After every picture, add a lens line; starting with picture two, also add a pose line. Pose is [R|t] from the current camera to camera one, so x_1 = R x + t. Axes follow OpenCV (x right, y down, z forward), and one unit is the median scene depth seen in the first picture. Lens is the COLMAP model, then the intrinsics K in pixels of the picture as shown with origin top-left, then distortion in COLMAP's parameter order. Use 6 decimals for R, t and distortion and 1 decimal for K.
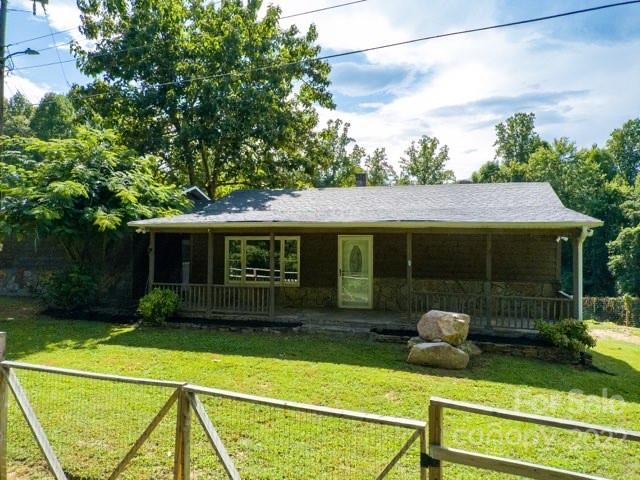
lens RADIAL K [[482.8, 0, 320.0], [0, 482.8, 240.0], [0, 0, 1]] dist [0.022857, -0.006613]
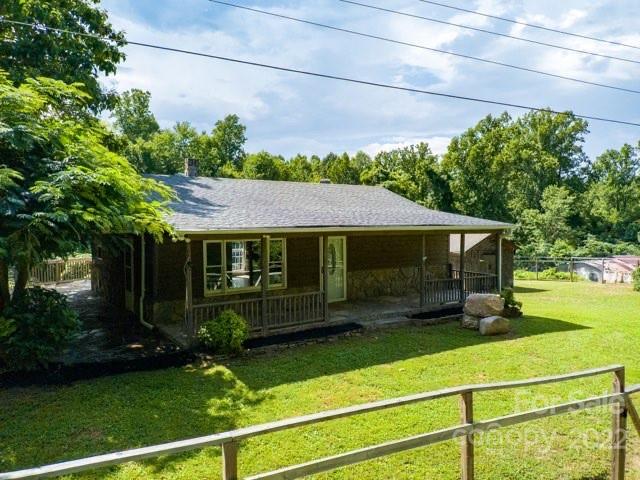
lens RADIAL K [[480.7, 0, 320.0], [0, 480.7, 240.0], [0, 0, 1]] dist [0.053663, -0.095471]
pose [[0.646614, -0.044033, 0.761546, -0.437944], [-0.001139, 0.998276, 0.058688, -0.034085], [-0.762817, -0.038816, 0.645448, 0.192190]]
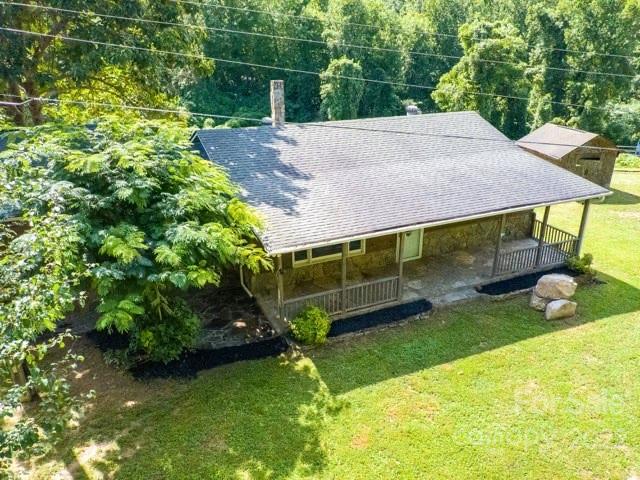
lens RADIAL K [[478.8, 0, 314.9], [0, 478.8, 247.4], [0, 0, 1]] dist [0.056125, -0.092076]
pose [[0.773597, -0.263110, 0.576472, -0.438092], [0.005179, 0.912320, 0.409445, -0.207805], [-0.633656, -0.313759, 0.707131, 0.193171]]
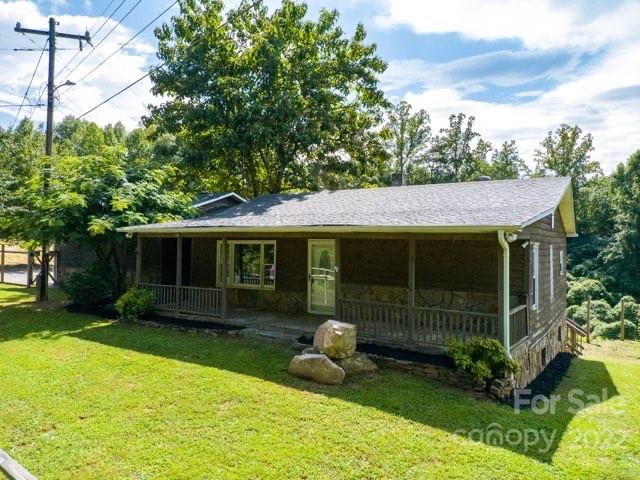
lens RADIAL K [[480.7, 0, 320.0], [0, 480.7, 240.0], [0, 0, 1]] dist [0.053663, -0.095471]
pose [[0.957147, -0.000540, -0.289601, 0.202554], [0.000503, 1.000000, -0.000204, -0.004968], [0.289601, 0.000050, 0.957147, 0.036823]]
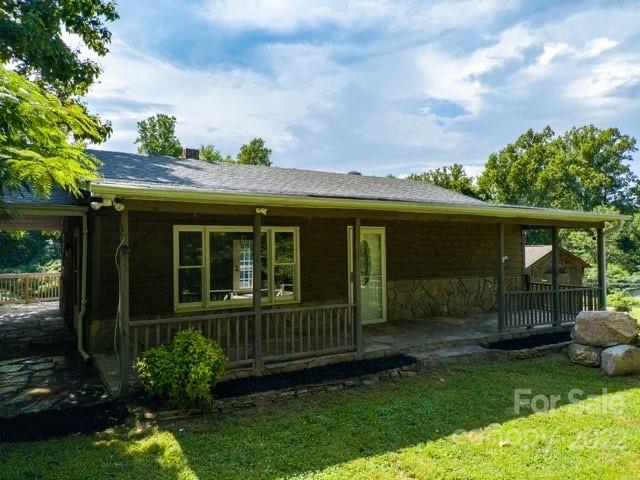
lens RADIAL K [[480.7, 0, 320.0], [0, 480.7, 240.0], [0, 0, 1]] dist [0.053663, -0.095471]
pose [[0.690012, 0.000735, 0.723798, -0.302125], [0.004039, 0.999980, -0.004866, 0.008222], [-0.723787, 0.006281, 0.689995, 0.307749]]
